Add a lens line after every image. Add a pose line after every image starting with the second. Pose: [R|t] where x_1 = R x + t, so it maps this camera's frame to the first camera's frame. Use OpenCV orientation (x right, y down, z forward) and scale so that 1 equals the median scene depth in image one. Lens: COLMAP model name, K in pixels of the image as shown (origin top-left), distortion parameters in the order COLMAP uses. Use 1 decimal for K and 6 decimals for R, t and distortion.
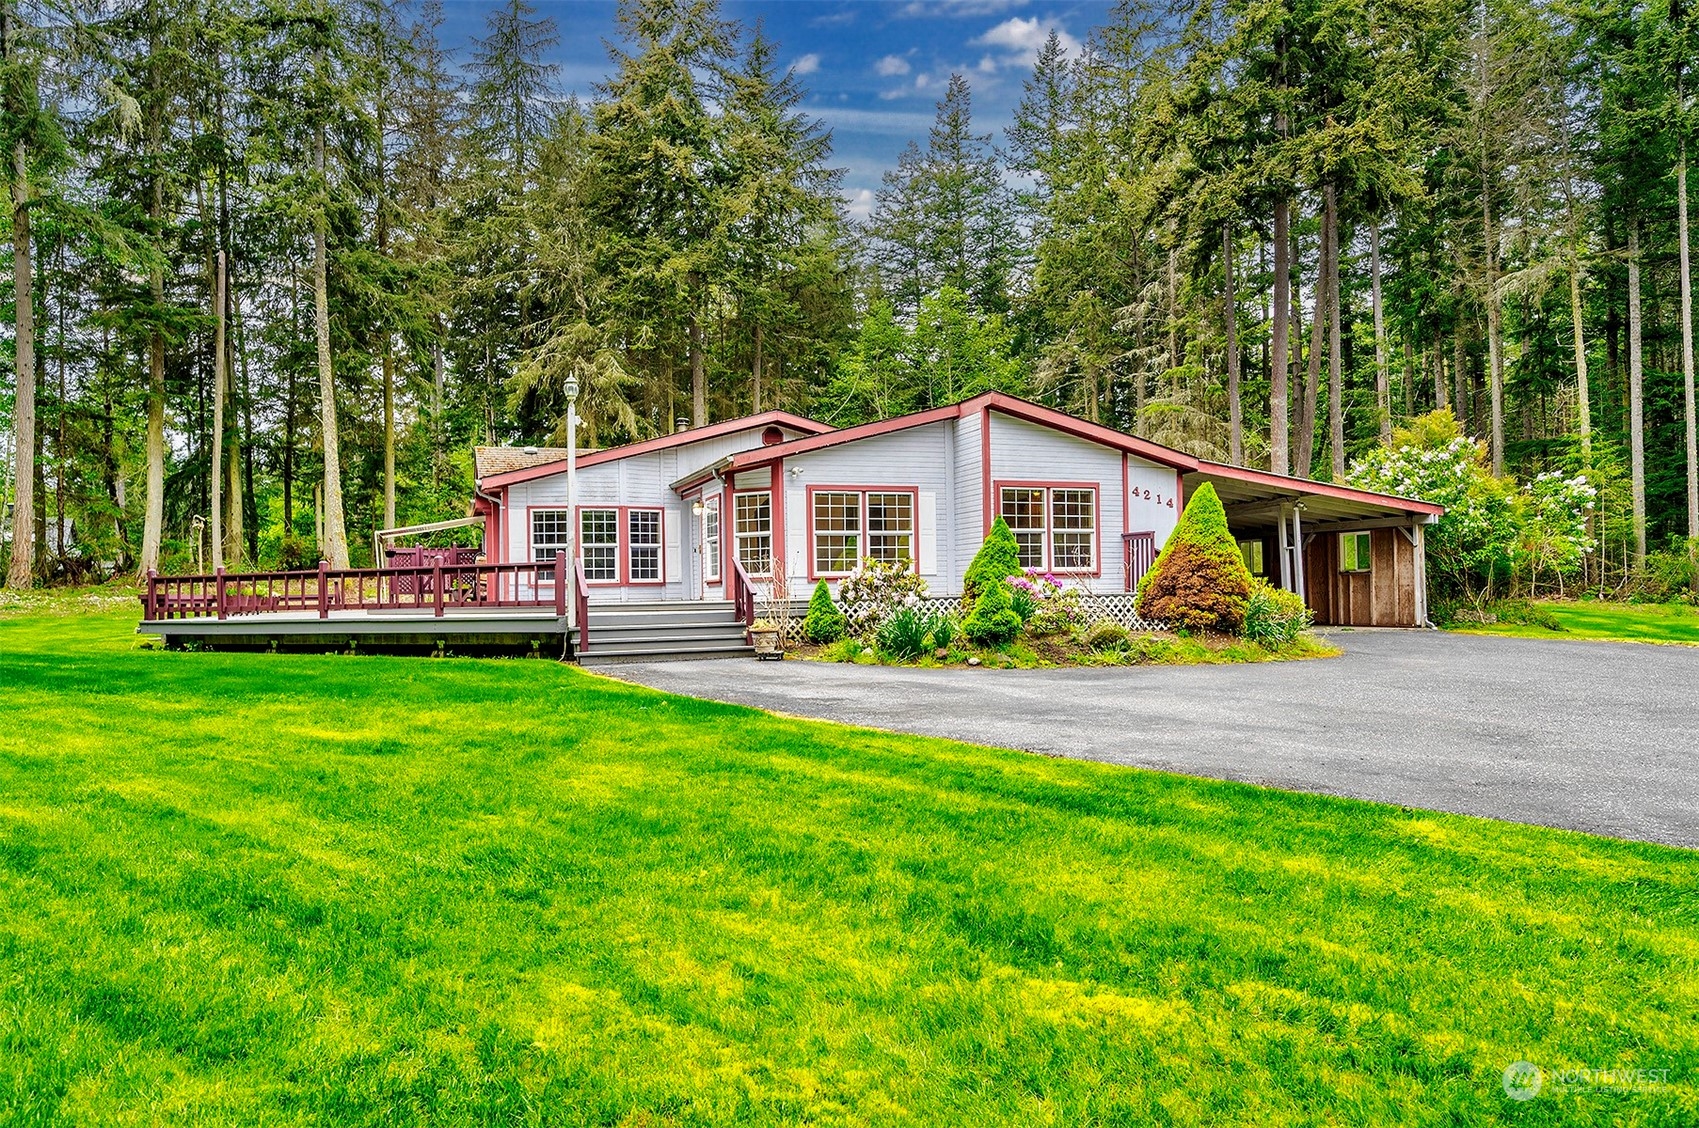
lens RADIAL K [[1049.6, 0, 849.5], [0, 1049.6, 564.0], [0, 0, 1]] dist [0.000505, -0.001195]
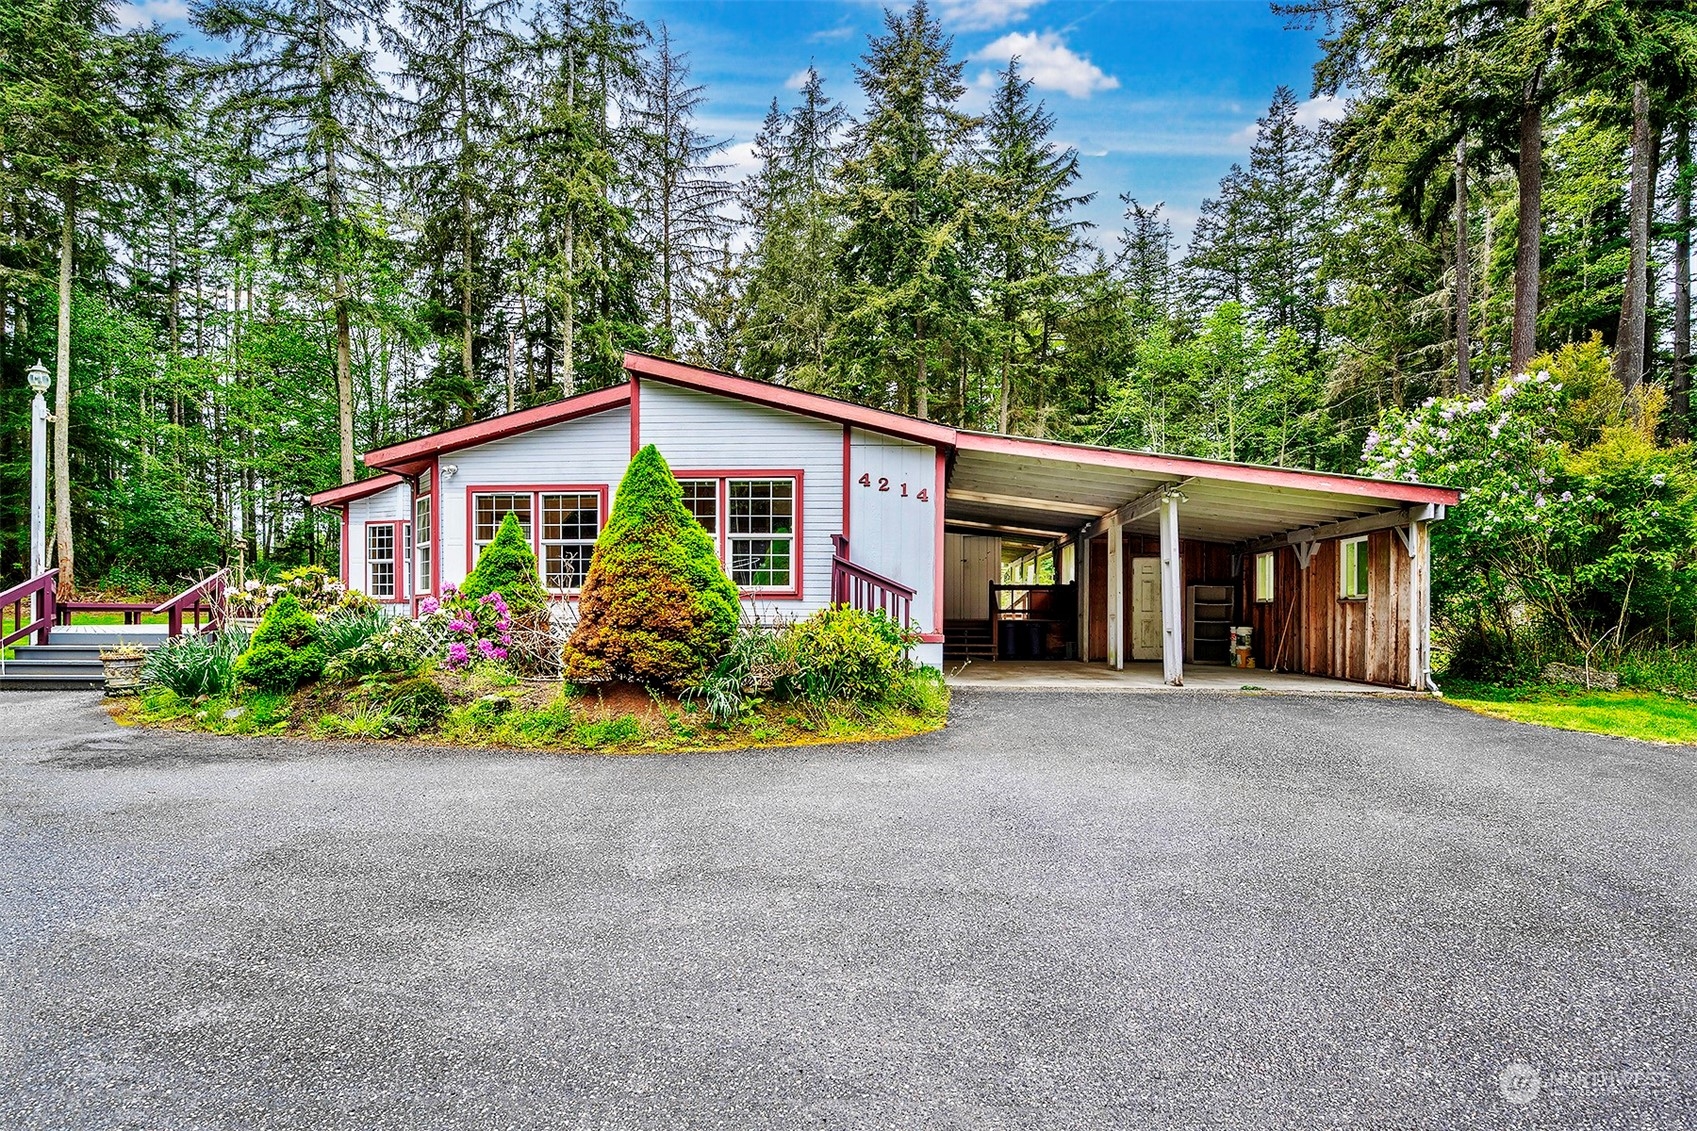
lens RADIAL K [[895.0, 0, 844.8], [0, 895.0, 612.1], [0, 0, 1]] dist [0.003633, 0.001098]
pose [[0.915410, 0.019625, -0.402044, 0.505050], [-0.008469, 0.999529, 0.029507, 0.002496], [0.402434, -0.023607, 0.915145, 0.435872]]
